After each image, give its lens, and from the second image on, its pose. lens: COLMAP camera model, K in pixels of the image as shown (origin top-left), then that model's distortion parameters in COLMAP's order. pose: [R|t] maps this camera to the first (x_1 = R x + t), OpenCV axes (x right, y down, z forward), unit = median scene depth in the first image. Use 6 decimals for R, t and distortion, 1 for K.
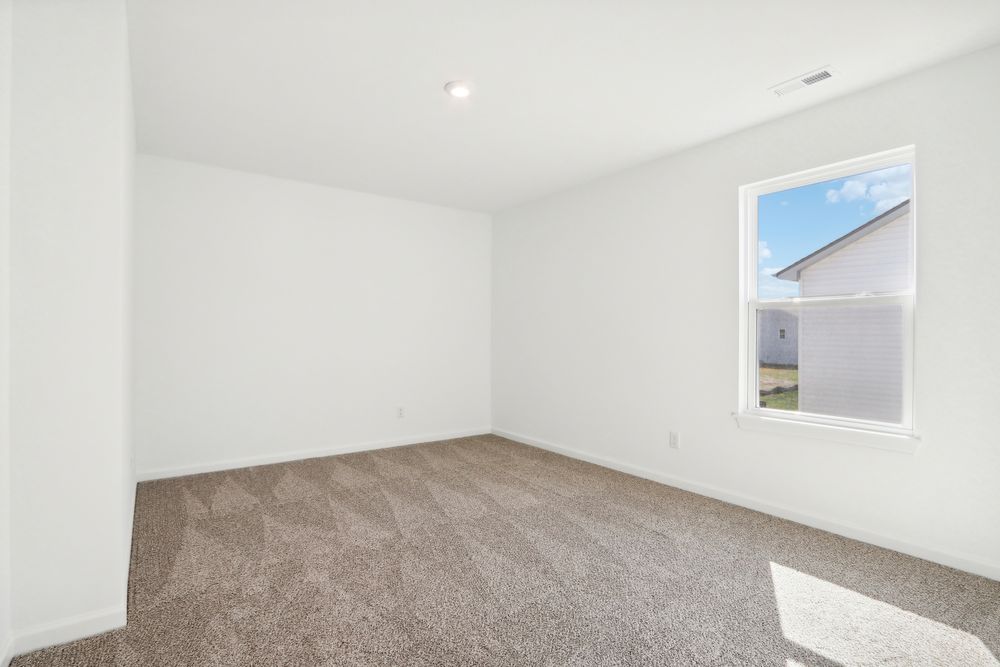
lens RADIAL K [[472.9, 0, 497.3], [0, 472.9, 329.8], [0, 0, 1]] dist [-0.018314, 0.002952]
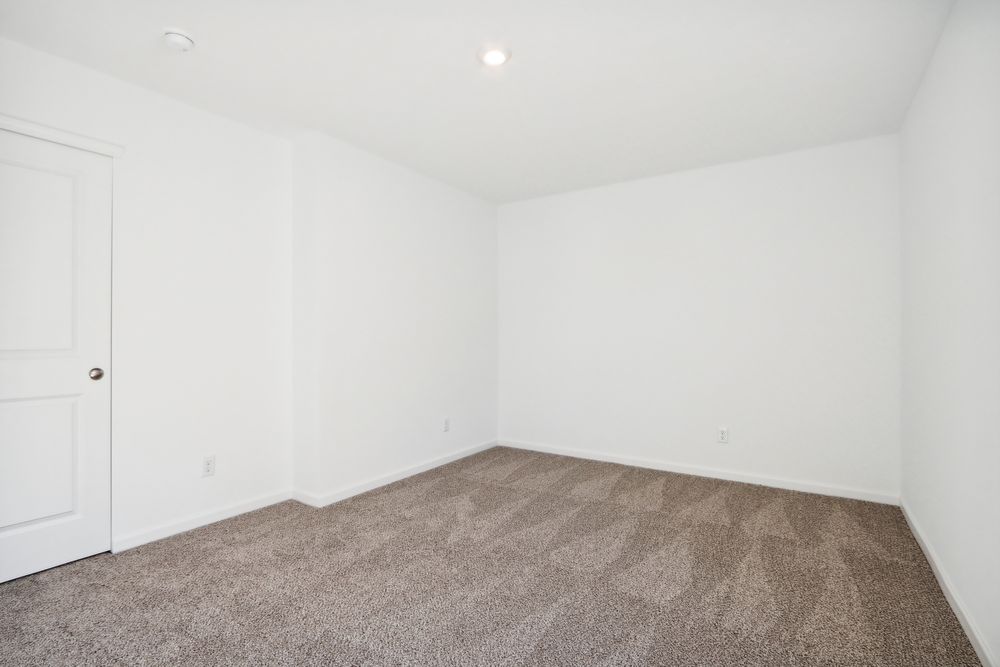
lens RADIAL K [[472.9, 0, 500.7], [0, 472.9, 332.4], [0, 0, 1]] dist [-0.018314, 0.002952]
pose [[0.366728, -0.010687, -0.930267, 0.533244], [0.006220, 0.999940, -0.009036, 0.007544], [0.930307, -0.002472, 0.366773, 0.505192]]
